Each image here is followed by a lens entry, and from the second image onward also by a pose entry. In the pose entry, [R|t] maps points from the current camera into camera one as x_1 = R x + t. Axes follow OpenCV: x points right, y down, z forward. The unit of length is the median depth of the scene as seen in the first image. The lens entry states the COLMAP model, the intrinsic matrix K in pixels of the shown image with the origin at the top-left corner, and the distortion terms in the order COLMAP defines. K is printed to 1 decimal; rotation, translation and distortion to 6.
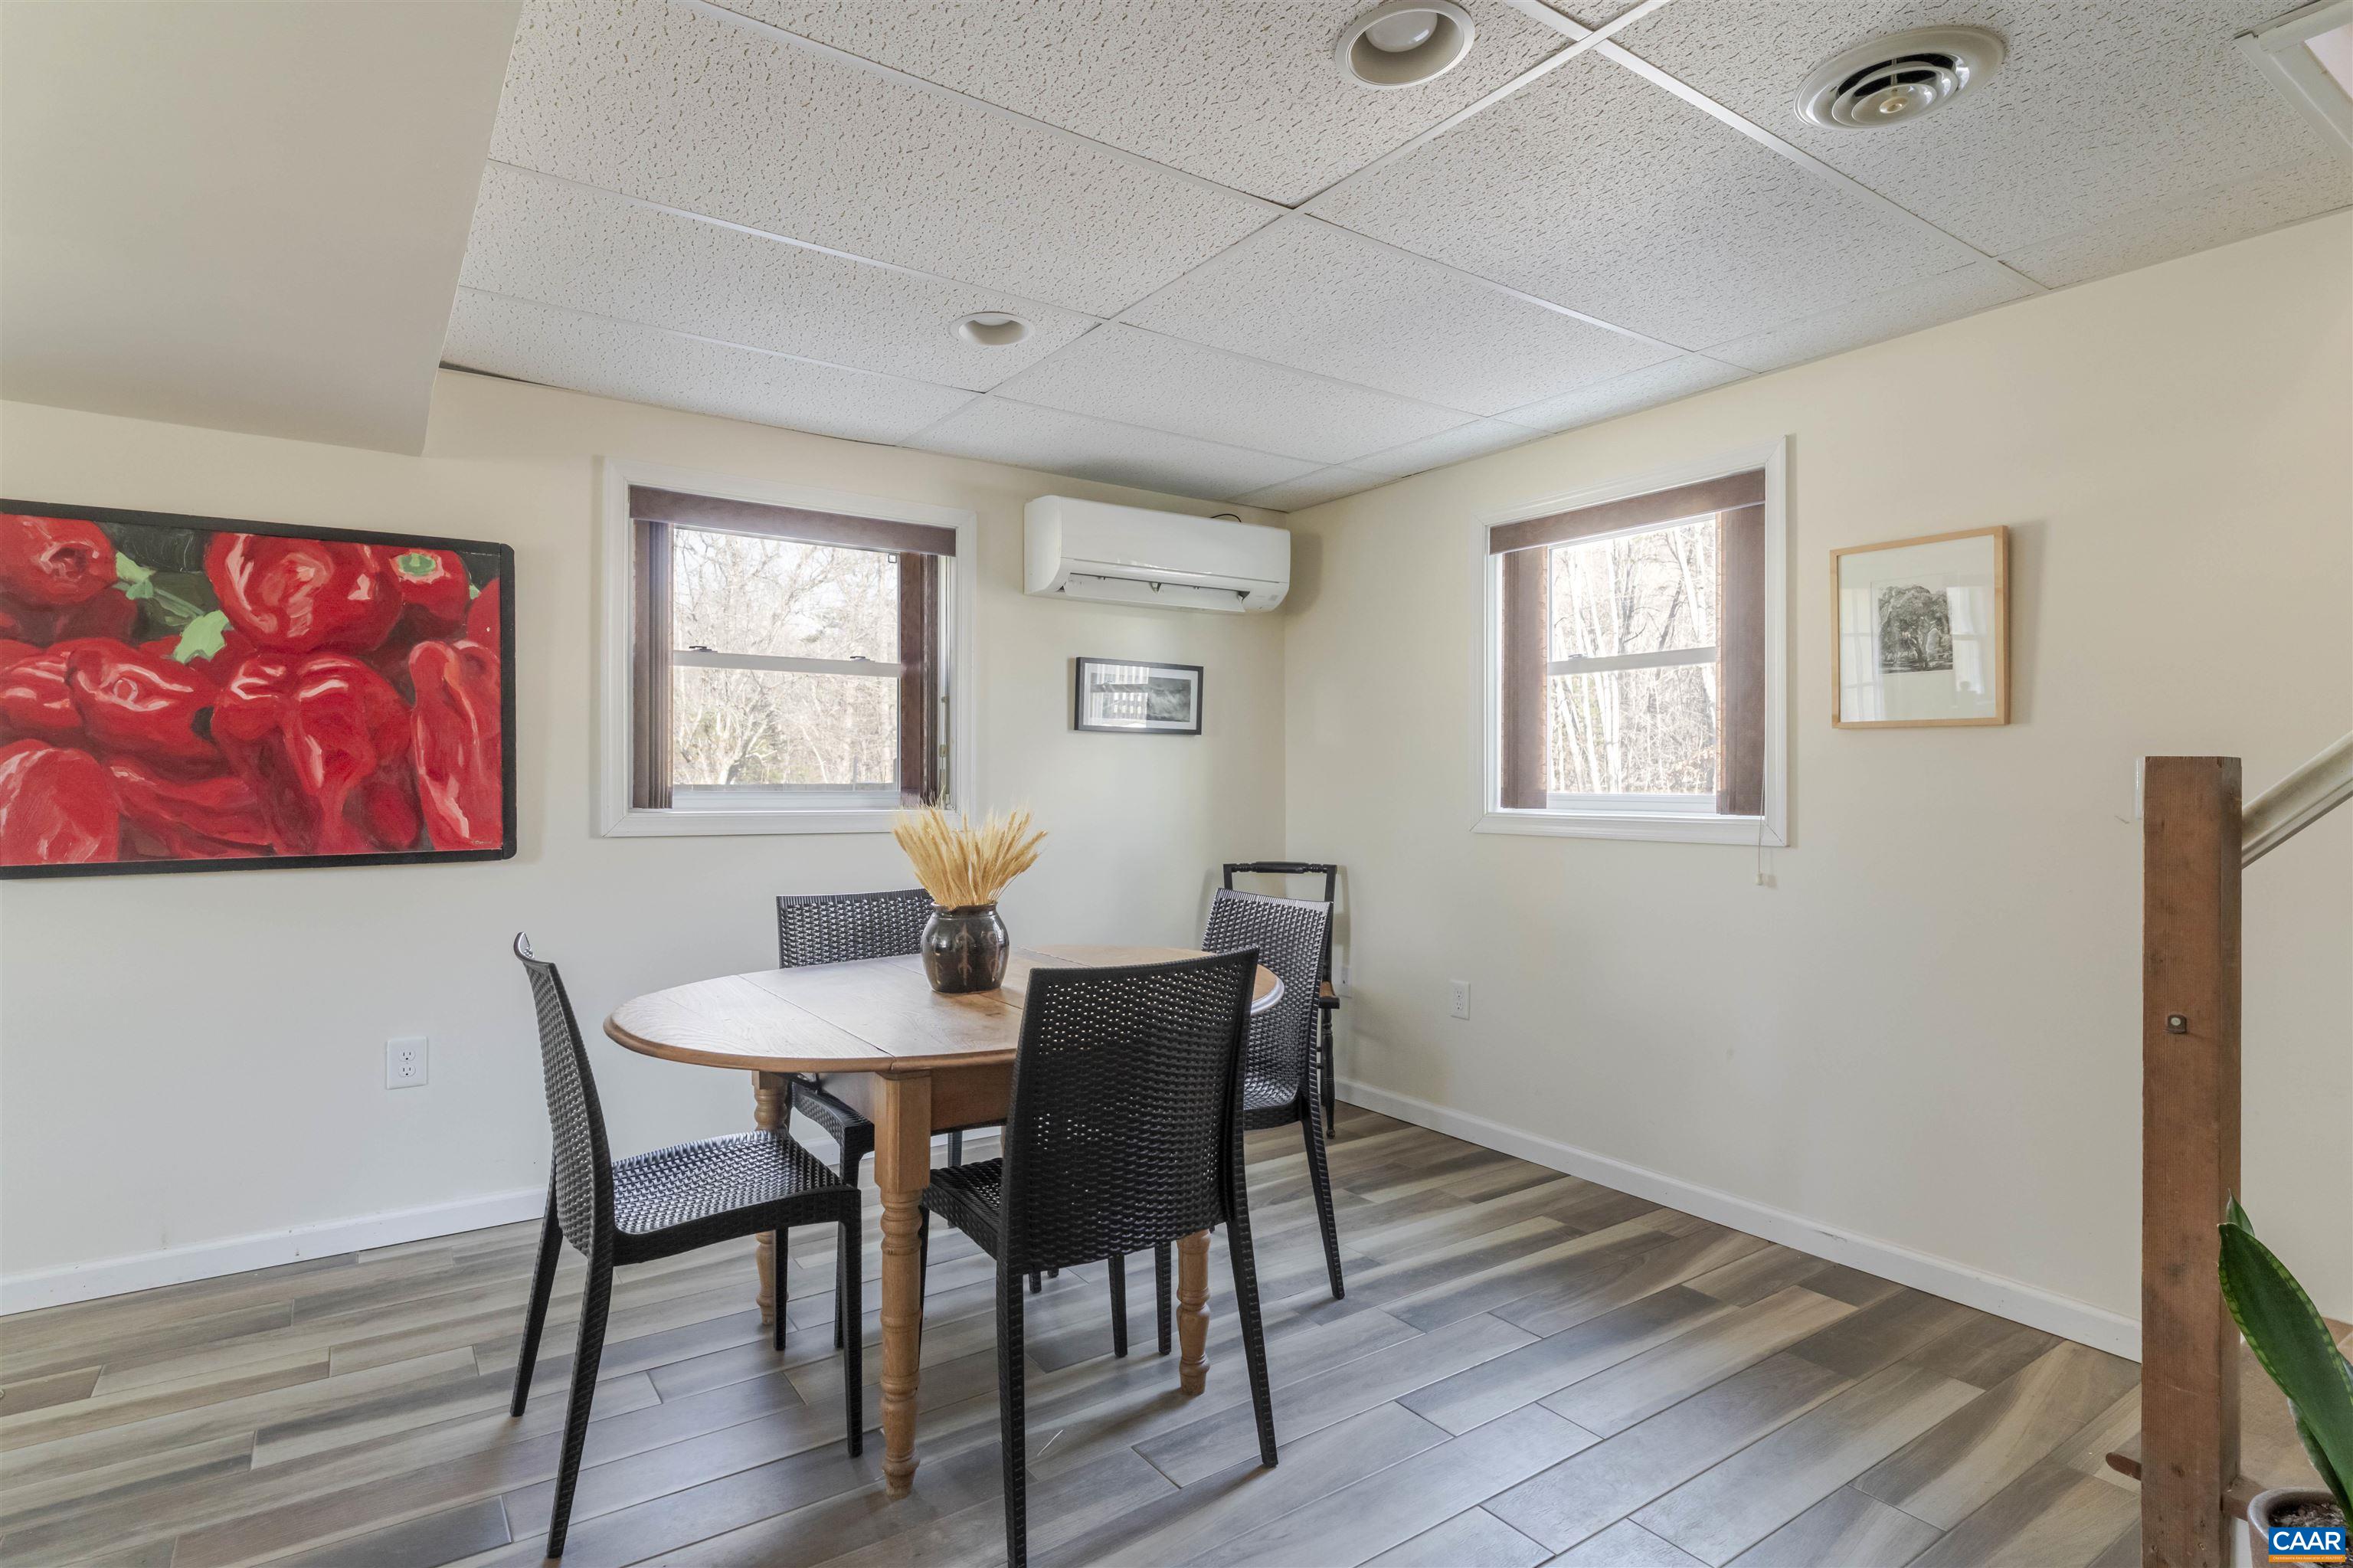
lens RADIAL K [[1152.3, 0, 1162.4], [0, 1152.3, 784.8], [0, 0, 1]] dist [-0.001056, -0.000038]
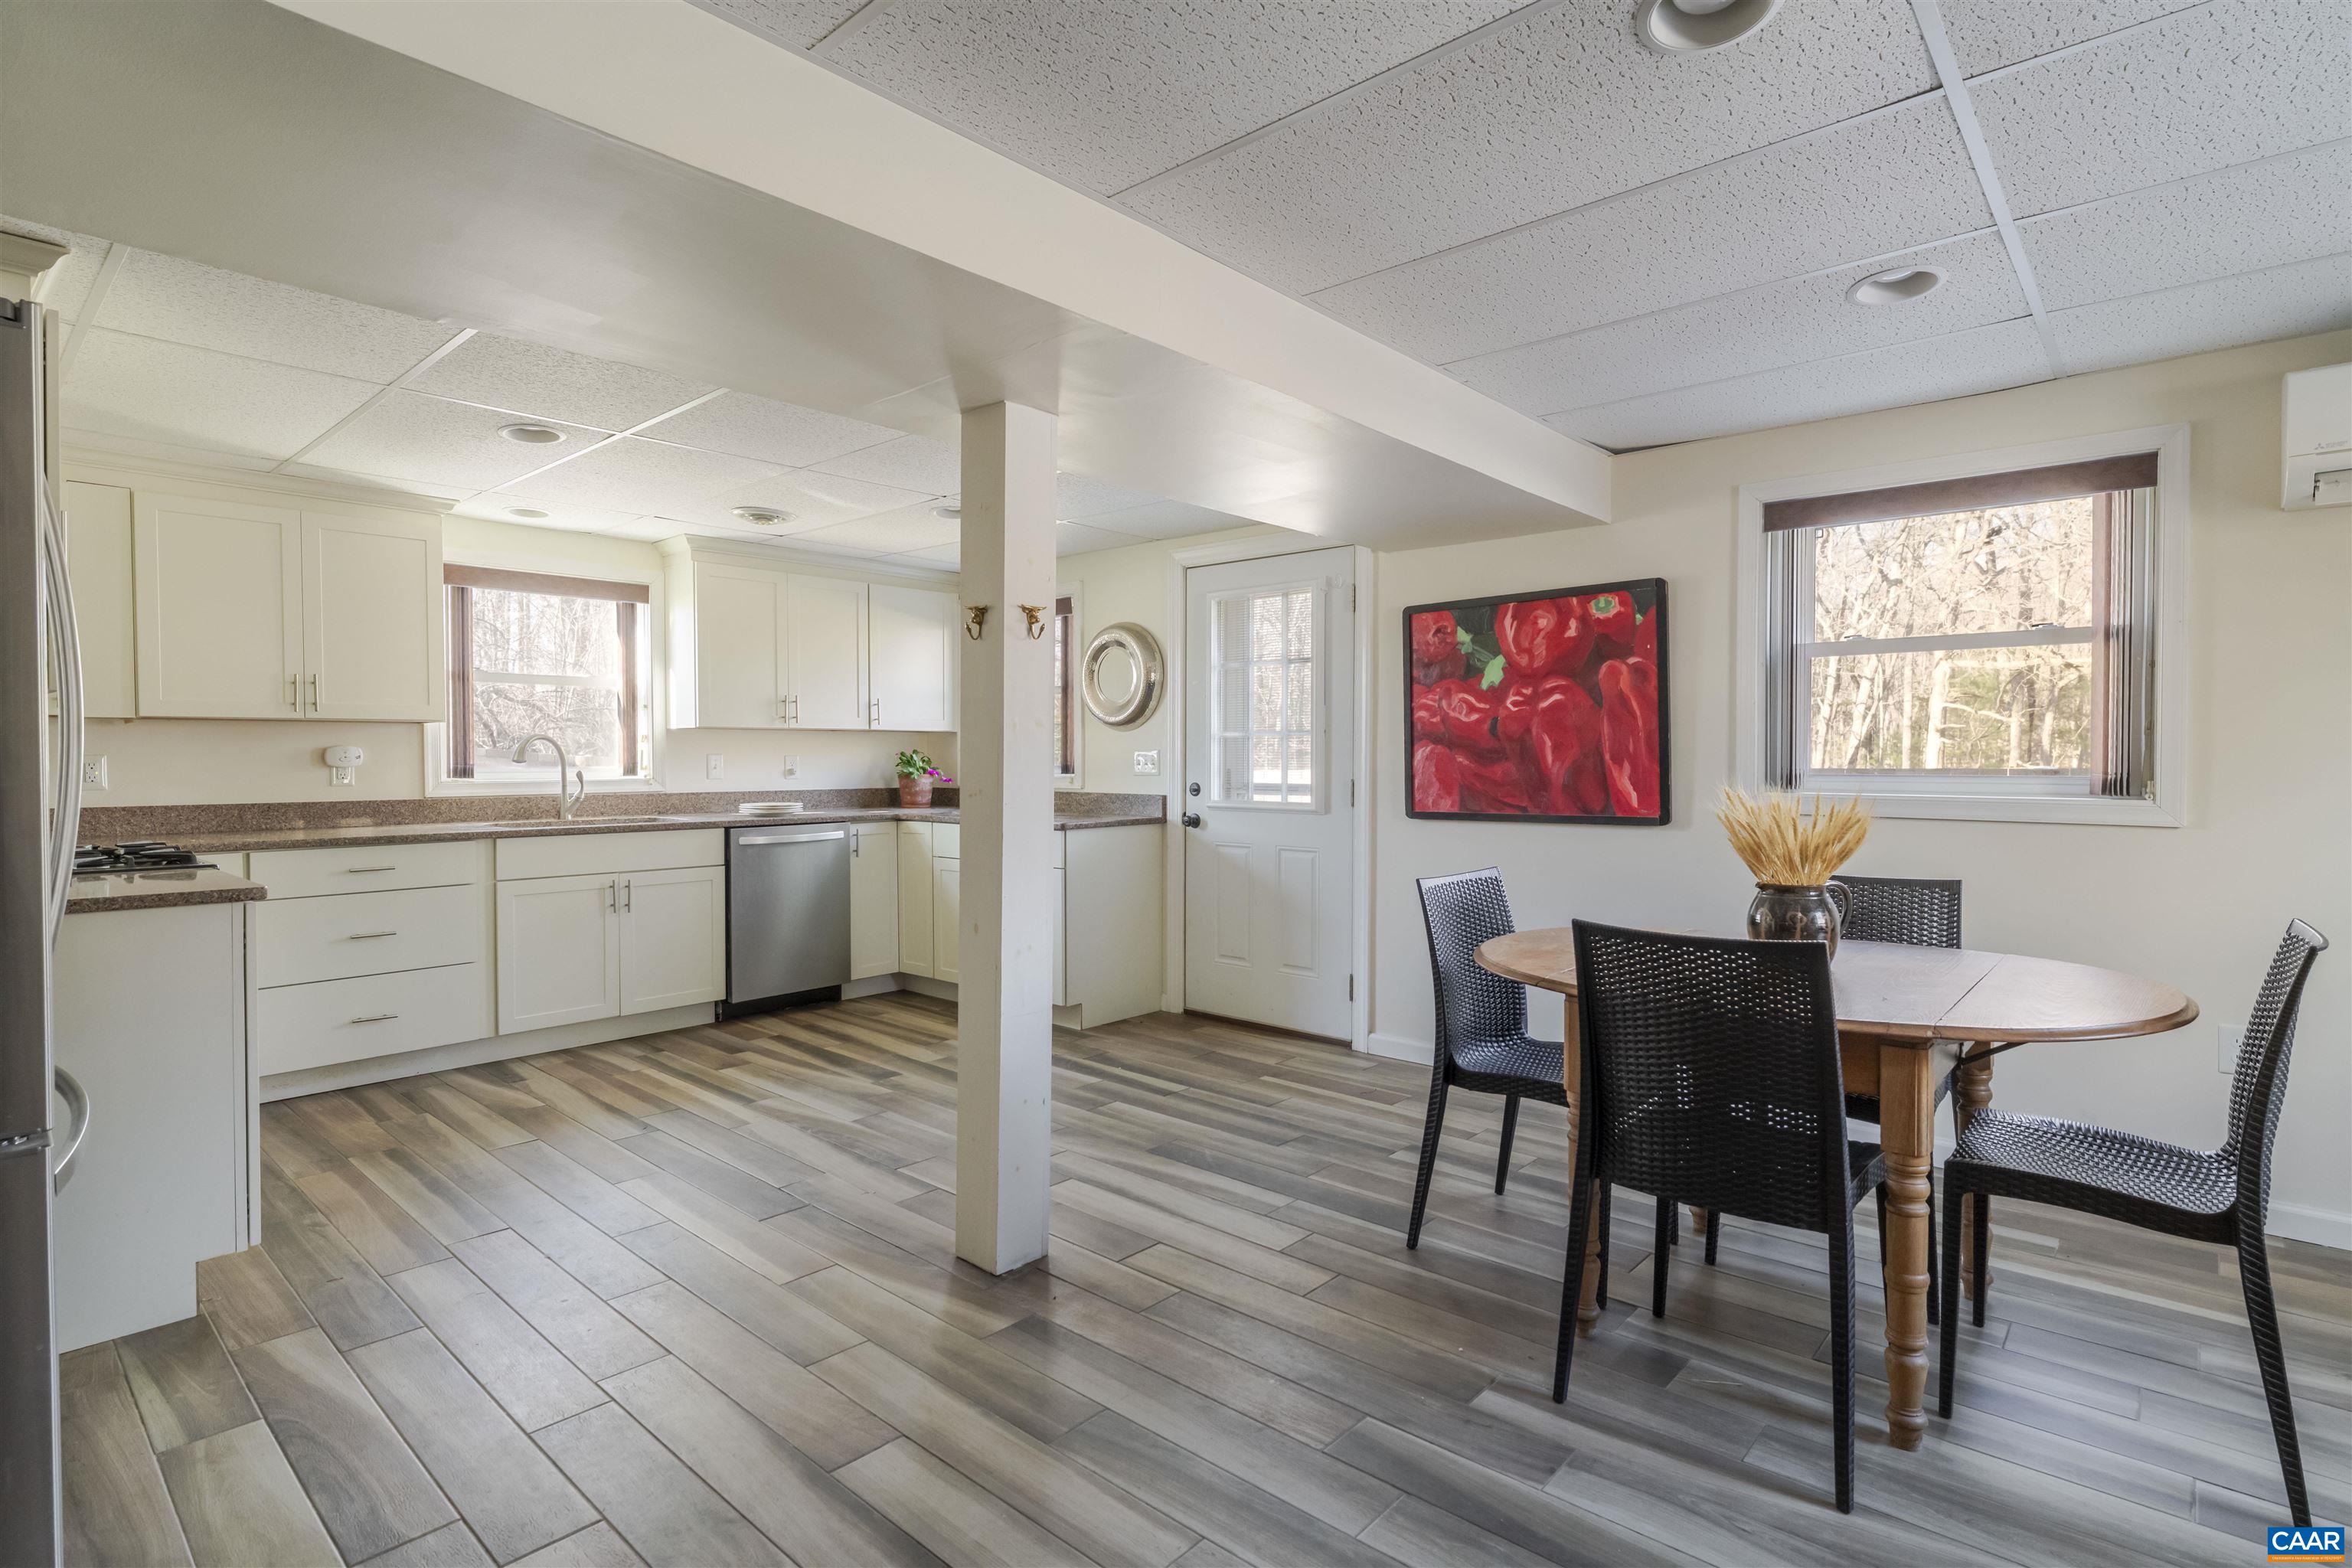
lens RADIAL K [[1151.8, 0, 1157.3], [0, 1151.8, 777.6], [0, 0, 1]] dist [-0.001056, -0.000038]
pose [[0.224647, 0.012675, -0.974358, 0.588419], [-0.006441, 0.999913, 0.011522, 0.000472], [0.974419, 0.003688, 0.224709, 0.187951]]
